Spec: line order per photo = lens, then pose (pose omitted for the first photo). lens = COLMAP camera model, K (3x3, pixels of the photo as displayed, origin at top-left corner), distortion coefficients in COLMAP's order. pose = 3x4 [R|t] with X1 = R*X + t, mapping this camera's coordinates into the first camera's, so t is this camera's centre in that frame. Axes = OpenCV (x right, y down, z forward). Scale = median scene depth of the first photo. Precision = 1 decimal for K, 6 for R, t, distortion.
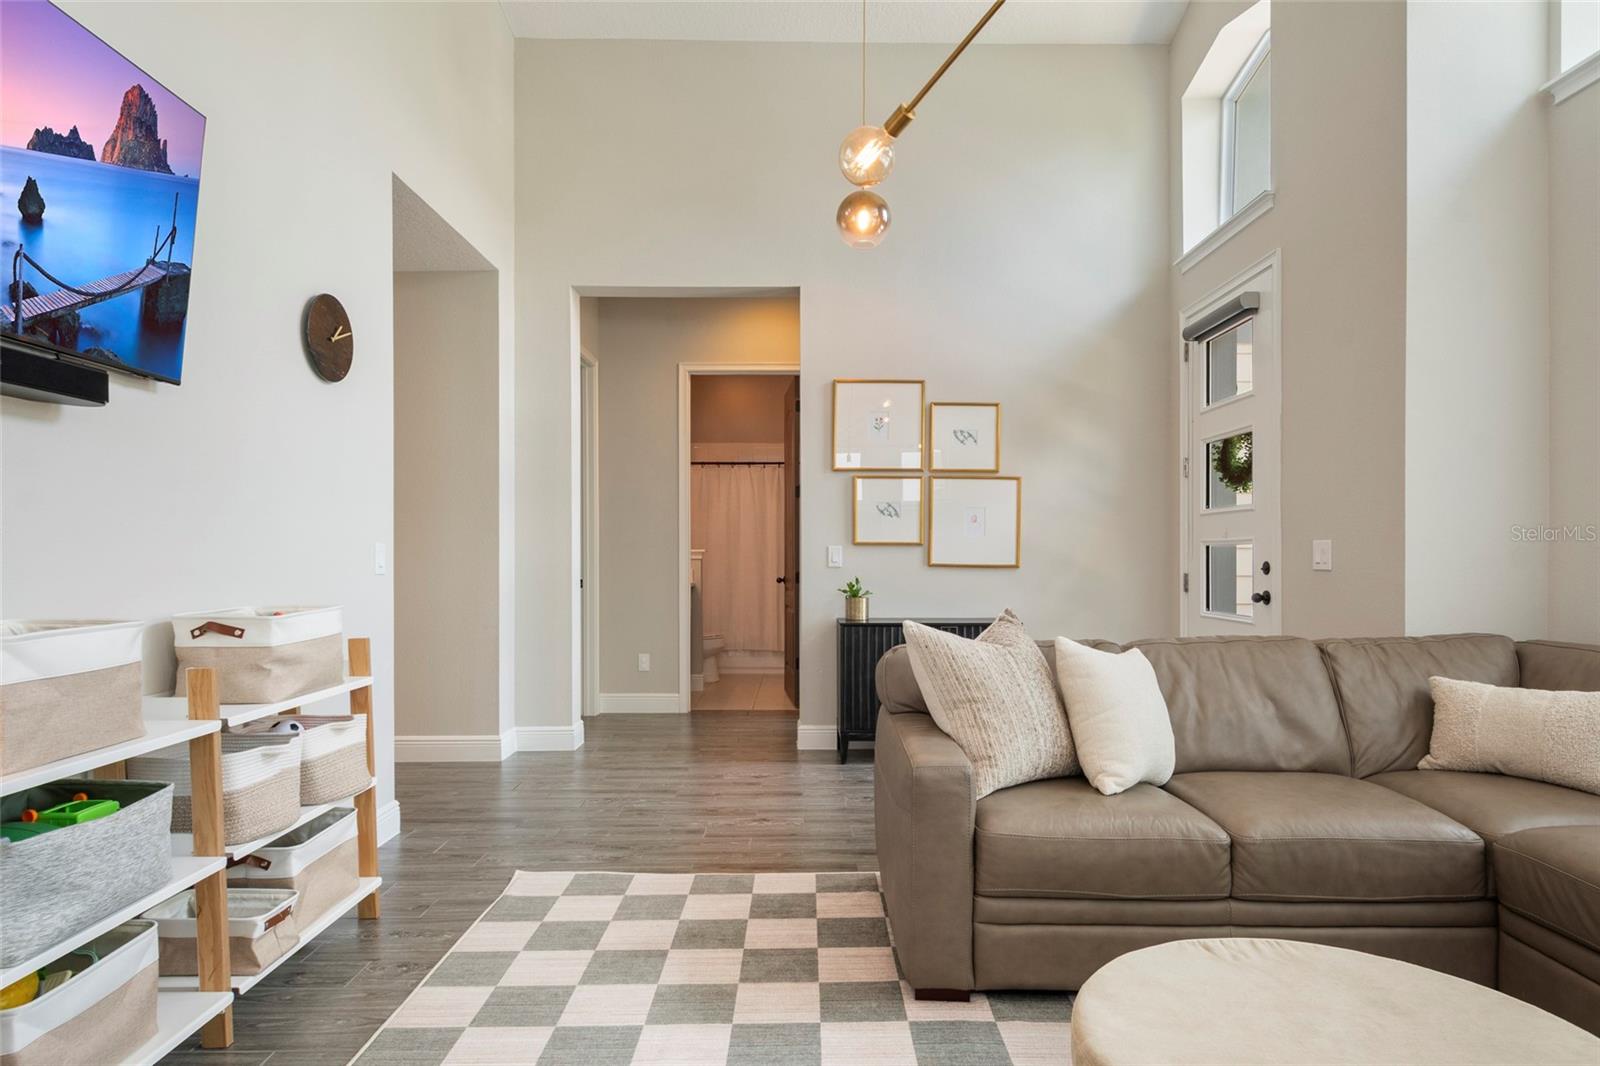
lens RADIAL K [[876.2, 0, 800.8], [0, 876.2, 548.8], [0, 0, 1]] dist [0.025956, -0.024123]
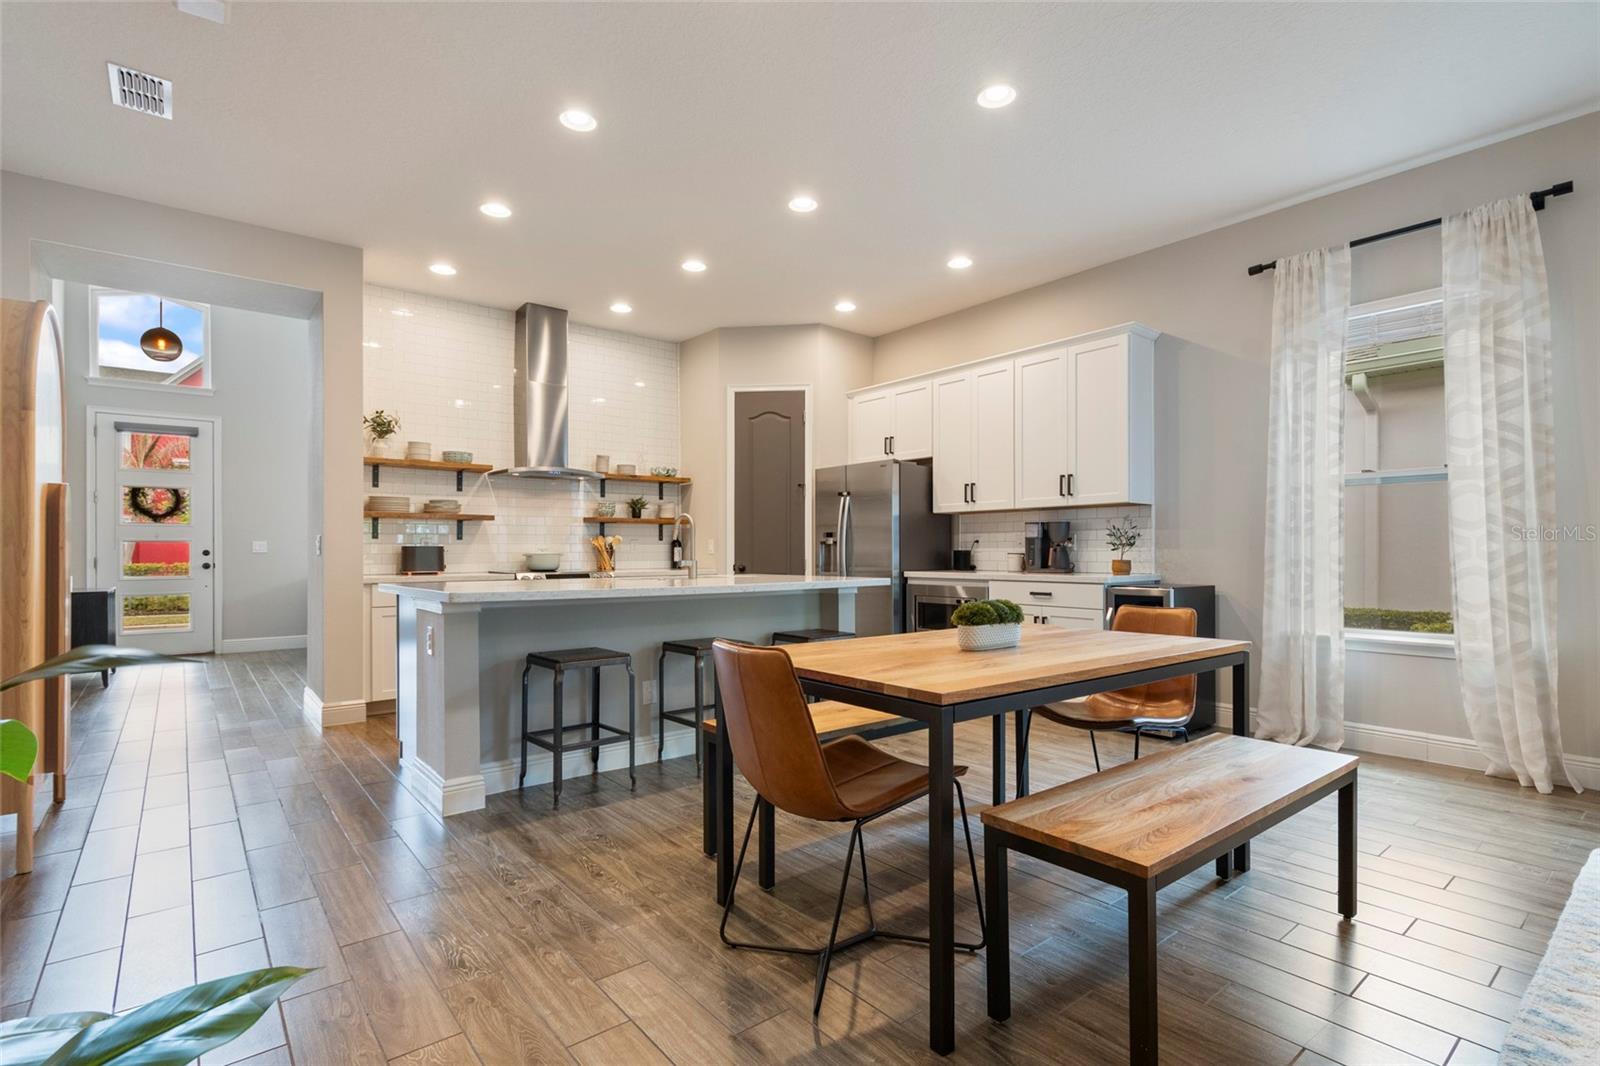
lens RADIAL K [[754.5, 0, 803.8], [0, 754.5, 549.7], [0, 0, 1]] dist [0.014254, -0.009832]
pose [[-0.636093, 0.004997, 0.771597, -2.834761], [-0.001702, 0.999968, -0.007878, 0.039099], [-0.771611, -0.006324, -0.636063, 1.549290]]
